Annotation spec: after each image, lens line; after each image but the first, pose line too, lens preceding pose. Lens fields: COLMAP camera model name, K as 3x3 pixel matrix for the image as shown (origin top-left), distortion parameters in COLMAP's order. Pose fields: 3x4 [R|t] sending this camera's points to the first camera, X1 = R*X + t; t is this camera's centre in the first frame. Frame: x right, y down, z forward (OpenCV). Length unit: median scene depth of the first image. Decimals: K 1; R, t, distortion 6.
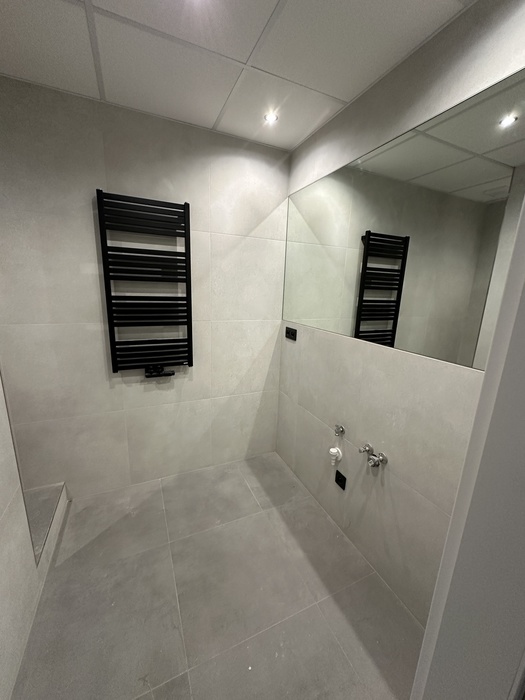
lens RADIAL K [[277.2, 0, 262.5], [0, 277.2, 350.4], [0, 0, 1]] dist [-0.002798, 0.000694]
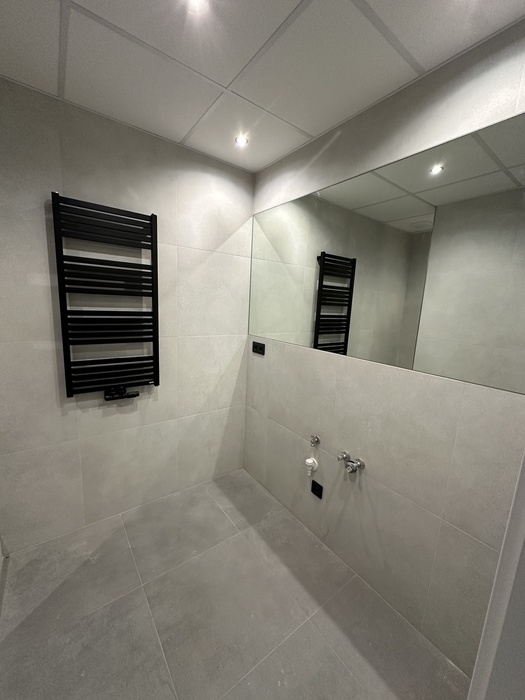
lens RADIAL K [[277.2, 0, 262.7], [0, 277.2, 350.7], [0, 0, 1]] dist [-0.002798, 0.000694]
pose [[0.977847, -0.023656, 0.207979, -0.116035], [0.033239, 0.998535, -0.042702, -0.009327], [-0.206664, 0.048669, 0.977201, 0.010561]]
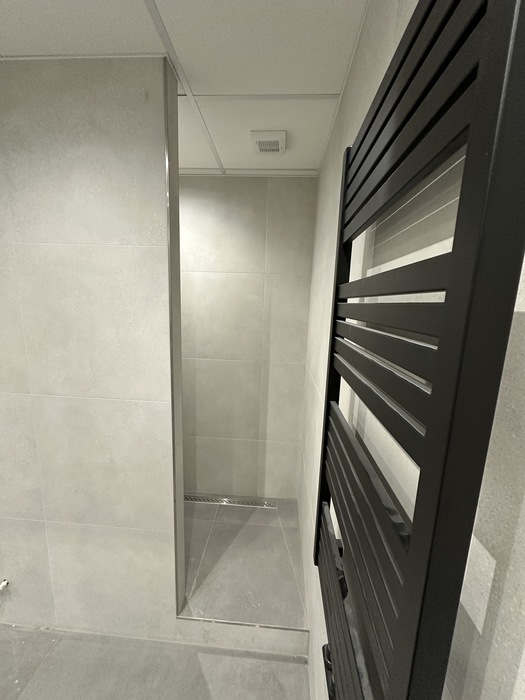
lens RADIAL K [[277.2, 0, 261.7], [0, 277.2, 351.9], [0, 0, 1]] dist [-0.002798, 0.000694]
pose [[-0.473451, 0.098060, -0.875345, -0.135327], [-0.250493, 0.937760, 0.240538, -0.328765], [0.844451, 0.333151, -0.419421, 1.021806]]
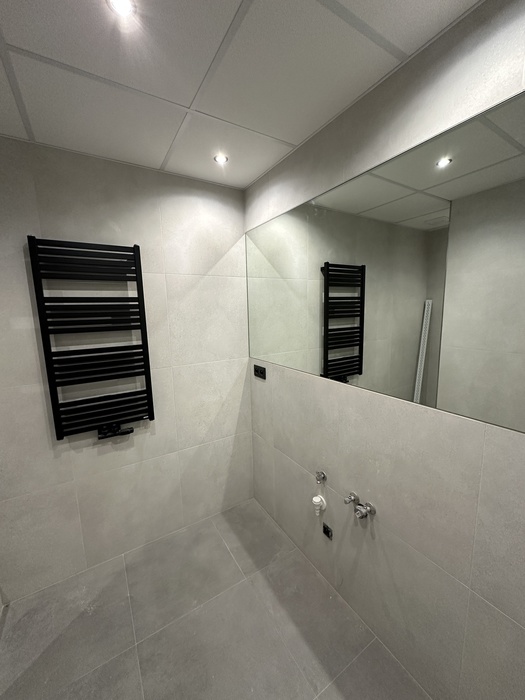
lens RADIAL K [[277.2, 0, 262.2], [0, 277.2, 350.9], [0, 0, 1]] dist [-0.002798, 0.000694]
pose [[0.990298, -0.078123, 0.114918, 0.009175], [0.086608, 0.993724, -0.070792, -0.079379], [-0.108667, 0.080058, 0.990849, 0.065391]]
